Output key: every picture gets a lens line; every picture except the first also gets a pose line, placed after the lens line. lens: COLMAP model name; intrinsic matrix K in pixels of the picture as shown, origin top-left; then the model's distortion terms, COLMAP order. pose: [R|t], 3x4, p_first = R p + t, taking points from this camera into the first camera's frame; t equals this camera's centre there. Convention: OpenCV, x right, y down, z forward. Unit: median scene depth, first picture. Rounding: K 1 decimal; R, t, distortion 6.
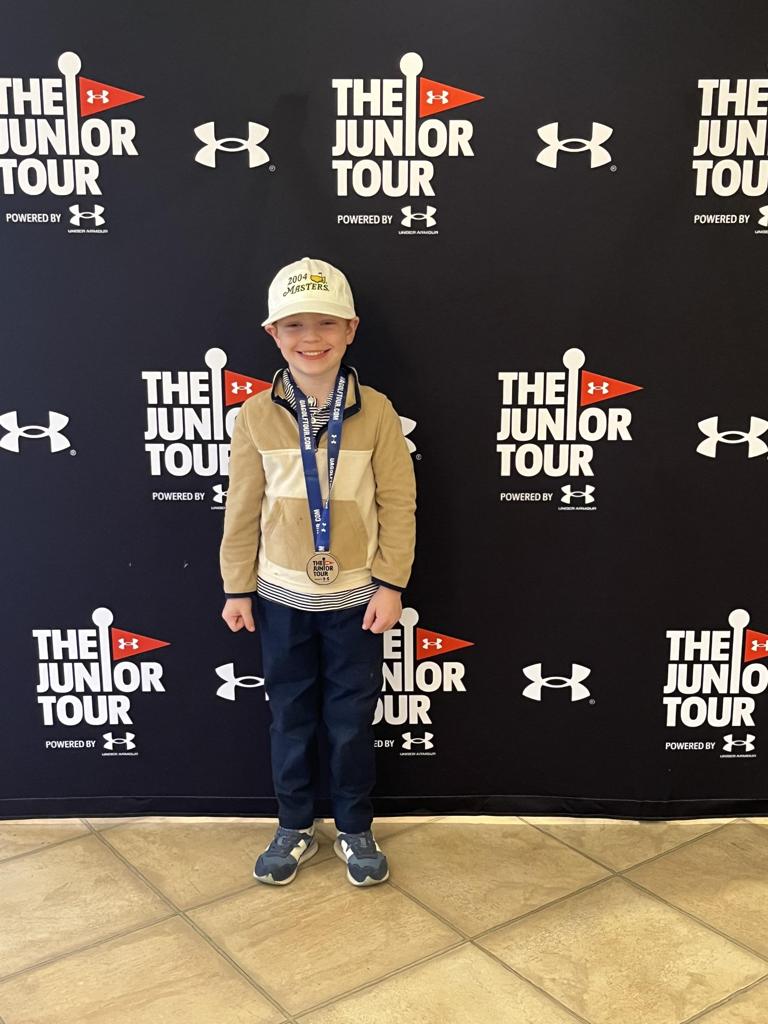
lens RADIAL K [[1217.3, 0, 373.4], [0, 1217.3, 507.1], [0, 0, 1]] dist [0.030177, 0.000000]
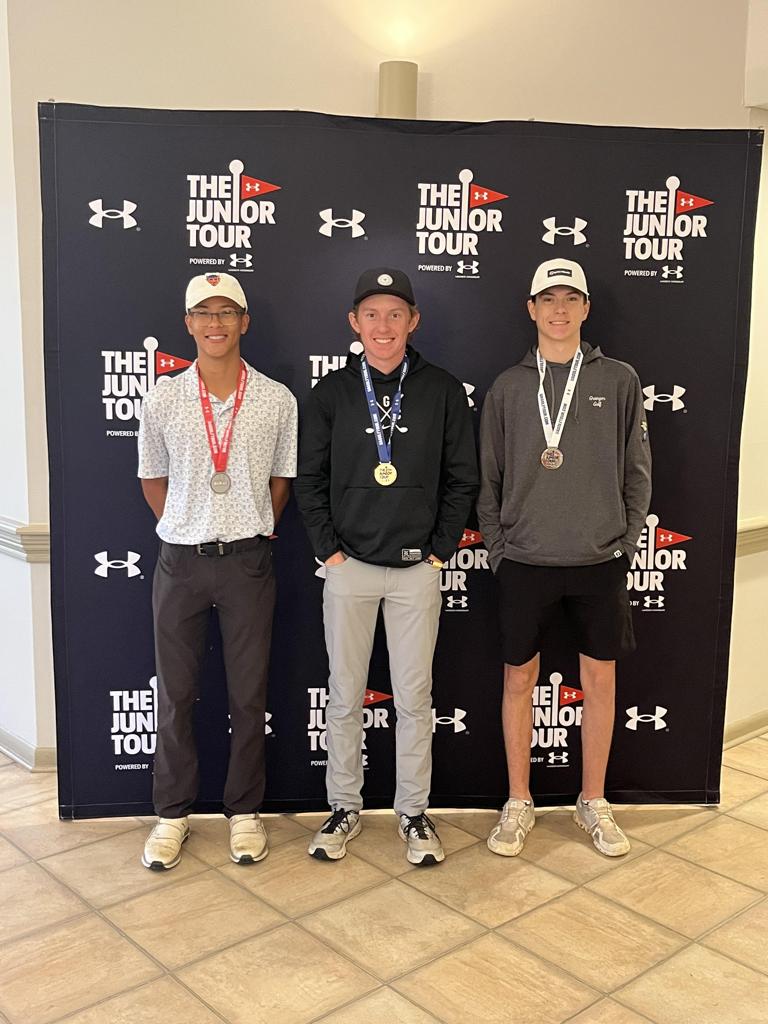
lens RADIAL K [[1097.1, 0, 375.1], [0, 1097.1, 510.0], [0, 0, 1]] dist [0.028222, 0.000000]
pose [[0.995340, 0.003124, 0.096379, -0.085643], [0.004713, 0.996705, -0.080976, -0.015283], [-0.096315, 0.081052, 0.992045, -0.467014]]
